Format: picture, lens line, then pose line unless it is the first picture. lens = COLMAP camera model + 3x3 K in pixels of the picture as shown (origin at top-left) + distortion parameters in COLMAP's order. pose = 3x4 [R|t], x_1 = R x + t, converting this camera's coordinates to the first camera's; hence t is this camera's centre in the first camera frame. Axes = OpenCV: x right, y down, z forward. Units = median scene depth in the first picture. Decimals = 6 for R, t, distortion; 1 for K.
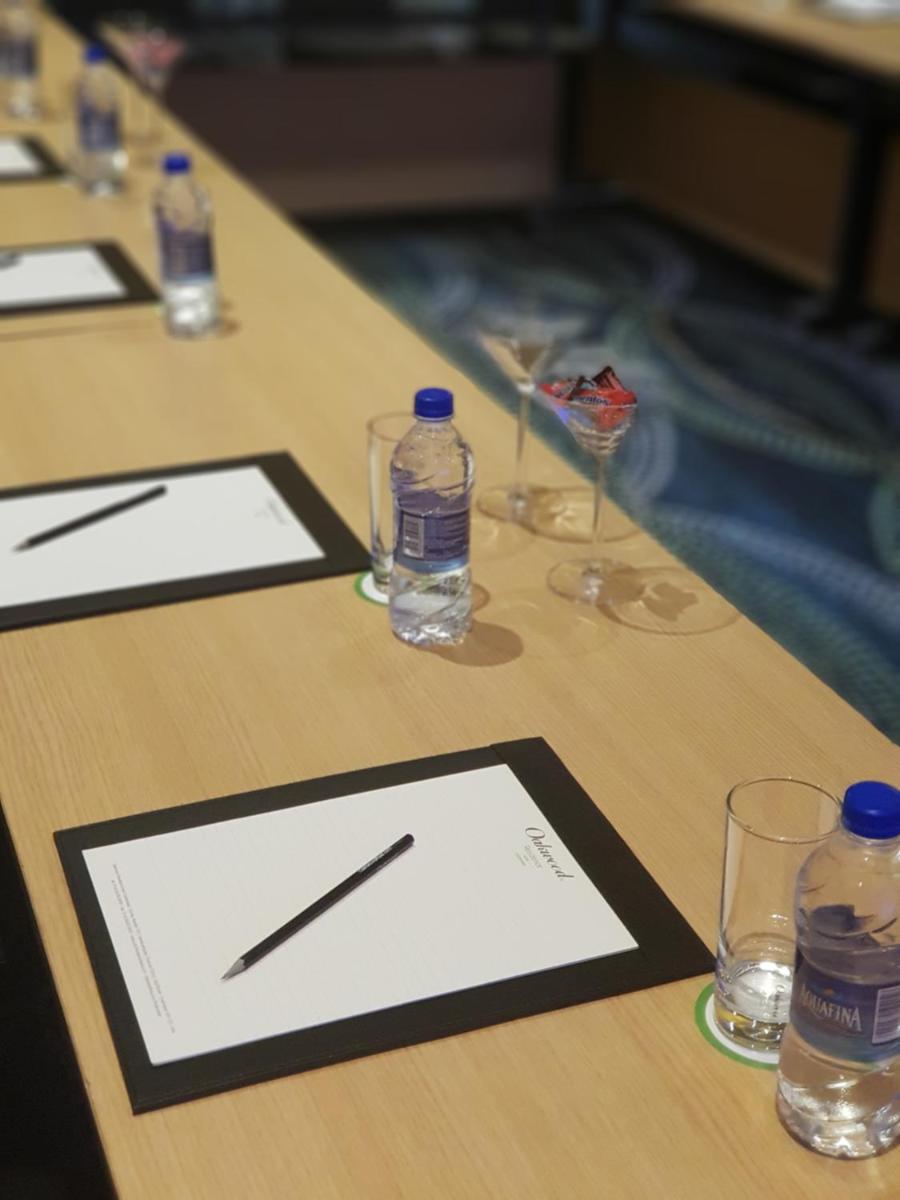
lens RADIAL K [[1843.8, 0, 450.0], [0, 1843.8, 600.0], [0, 0, 1]] dist [0.137884, -0.079720]
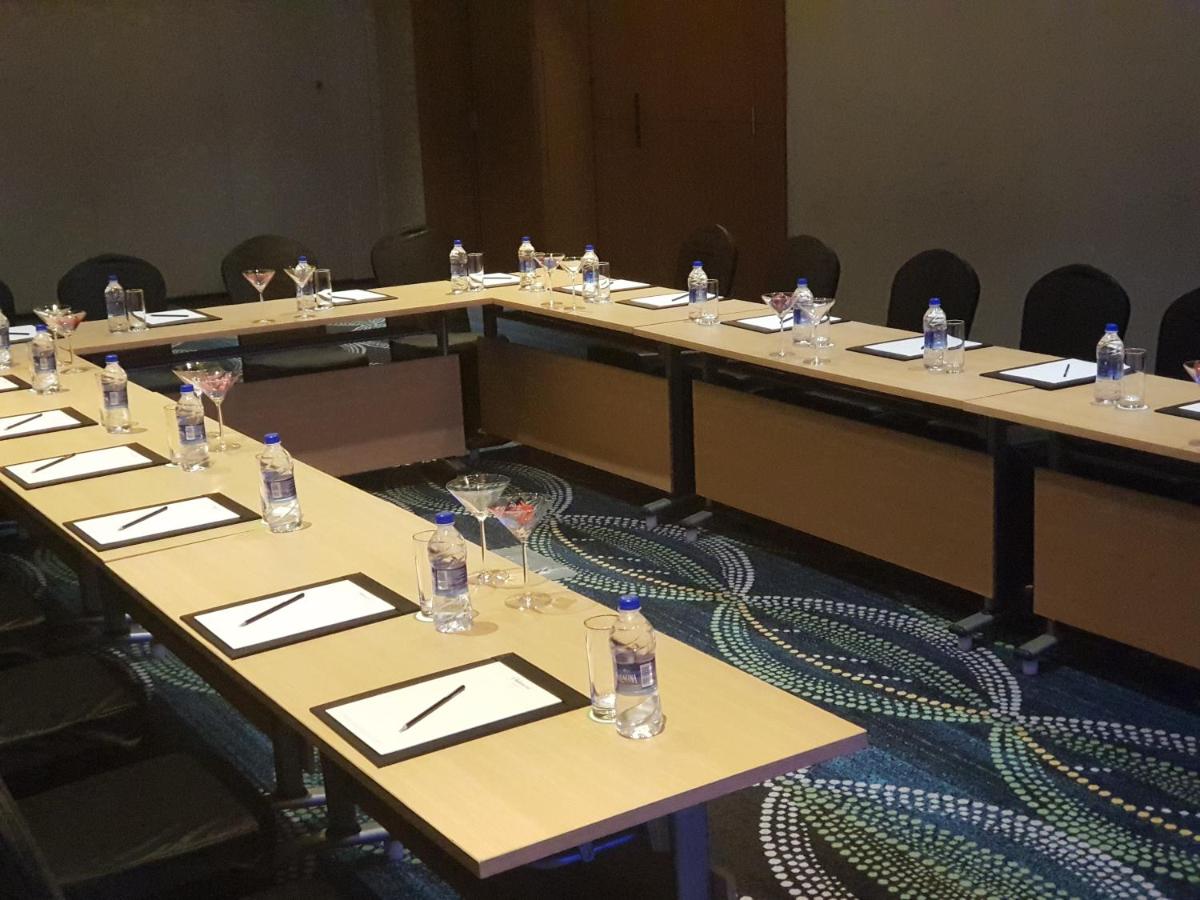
lens RADIAL K [[1843.8, 0, 600.0], [0, 1843.8, 450.0], [0, 0, 1]] dist [0.137884, -0.079720]
pose [[0.984104, -0.113728, 0.136402, -0.107908], [0.141251, 0.966785, -0.213015, 0.284667], [-0.107646, 0.228896, 0.967481, -1.078878]]
